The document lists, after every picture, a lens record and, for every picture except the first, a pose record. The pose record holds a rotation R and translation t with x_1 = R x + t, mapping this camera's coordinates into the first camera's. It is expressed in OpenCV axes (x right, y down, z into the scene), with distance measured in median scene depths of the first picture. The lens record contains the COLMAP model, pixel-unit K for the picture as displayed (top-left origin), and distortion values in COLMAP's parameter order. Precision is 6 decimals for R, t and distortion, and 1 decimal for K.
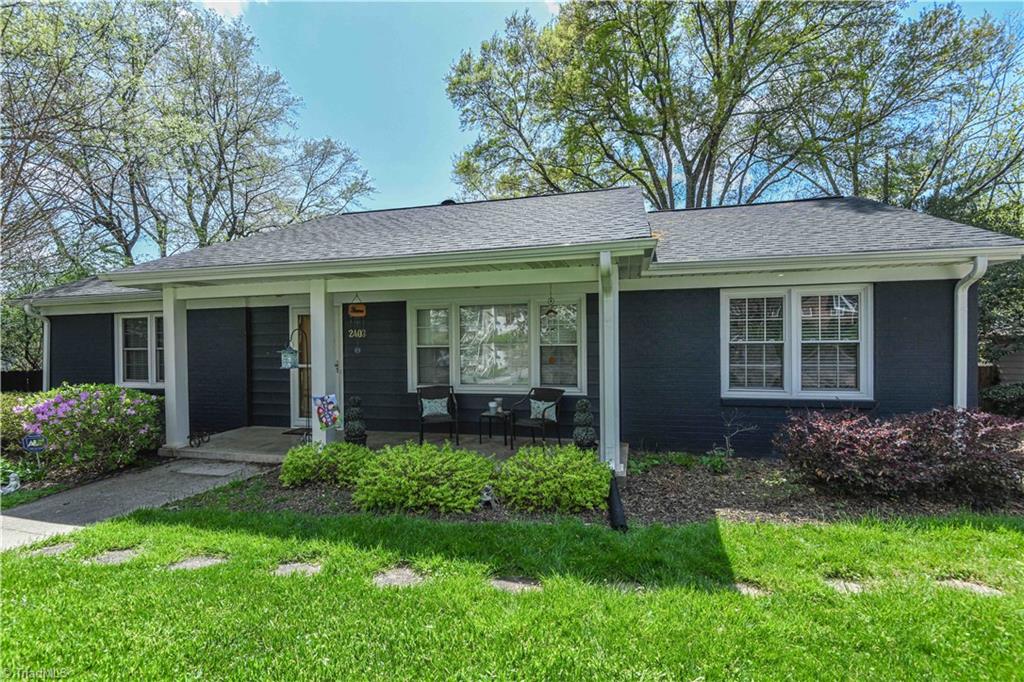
lens RADIAL K [[500.5, 0, 512.0], [0, 500.5, 341.0], [0, 0, 1]] dist [-0.003967, -0.000185]
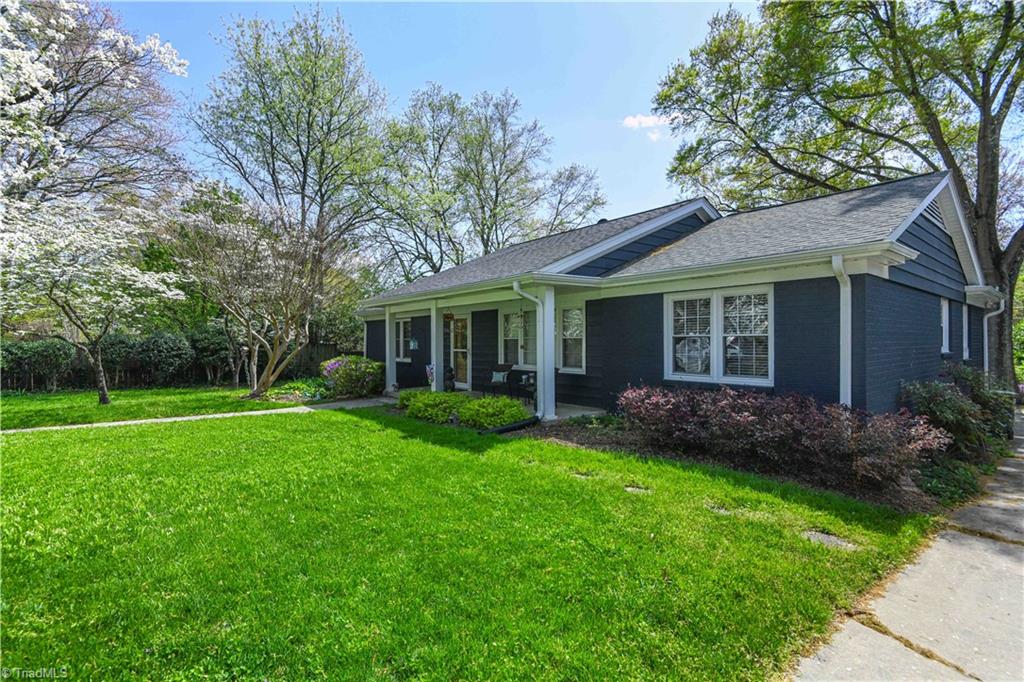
lens RADIAL K [[488.1, 0, 512.0], [0, 488.1, 341.0], [0, 0, 1]] dist [-0.015458, -0.000436]
pose [[0.820864, 0.002610, -0.571117, 0.767377], [0.008067, 0.999837, 0.016163, -0.006982], [0.571066, -0.017875, 0.820709, -0.224739]]
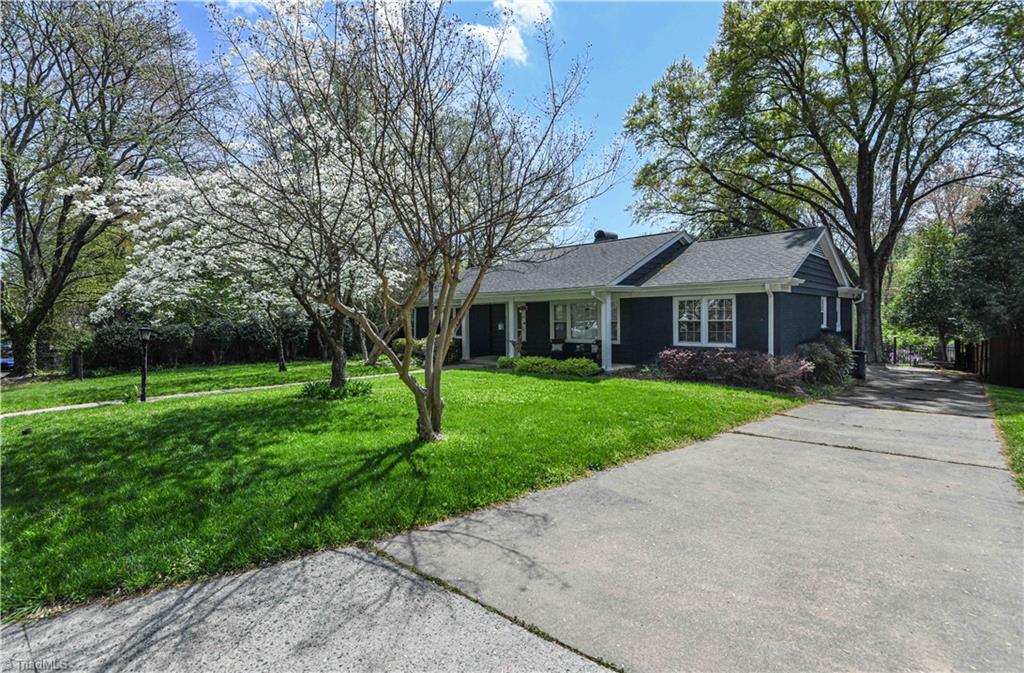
lens RADIAL K [[492.3, 0, 513.2], [0, 492.3, 325.0], [0, 0, 1]] dist [0.000334, 0.000127]
pose [[0.889048, 0.001685, -0.457810, 0.748567], [0.015570, 0.999303, 0.033914, -0.060751], [0.457548, -0.037279, 0.888403, -1.220596]]
